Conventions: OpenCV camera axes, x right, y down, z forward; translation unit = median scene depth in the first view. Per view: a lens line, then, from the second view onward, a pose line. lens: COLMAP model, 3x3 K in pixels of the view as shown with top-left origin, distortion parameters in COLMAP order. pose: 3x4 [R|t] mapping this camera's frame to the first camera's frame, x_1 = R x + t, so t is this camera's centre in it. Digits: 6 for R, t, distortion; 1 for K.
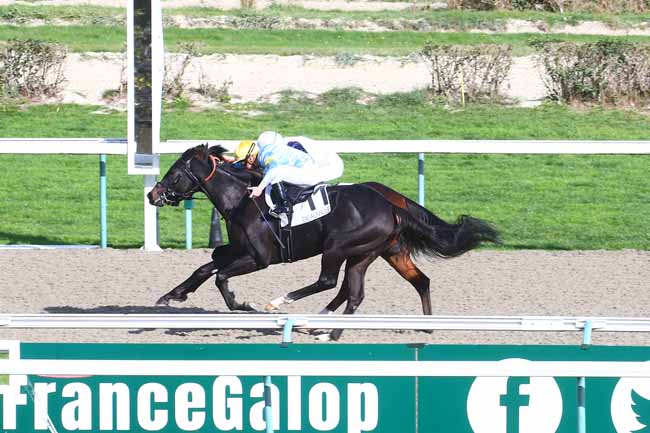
lens RADIAL K [[3857.0, 0, 376.0], [0, 3857.0, 281.6], [0, 0, 1]] dist [0.263958, 0.000000]
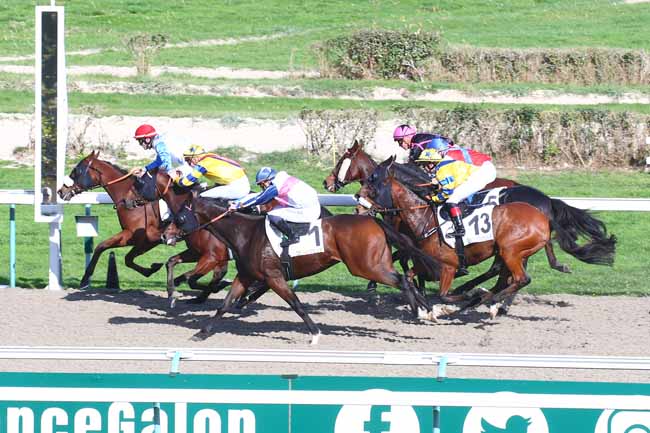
lens RADIAL K [[4645.1, 0, 300.6], [0, 4645.1, 256.3], [0, 0, 1]] dist [0.443695, 0.000000]
pose [[0.999934, 0.009515, -0.006419, 0.021868], [-0.009654, 0.999712, -0.021981, 0.011215], [0.006208, 0.022042, 0.999738, -0.352466]]
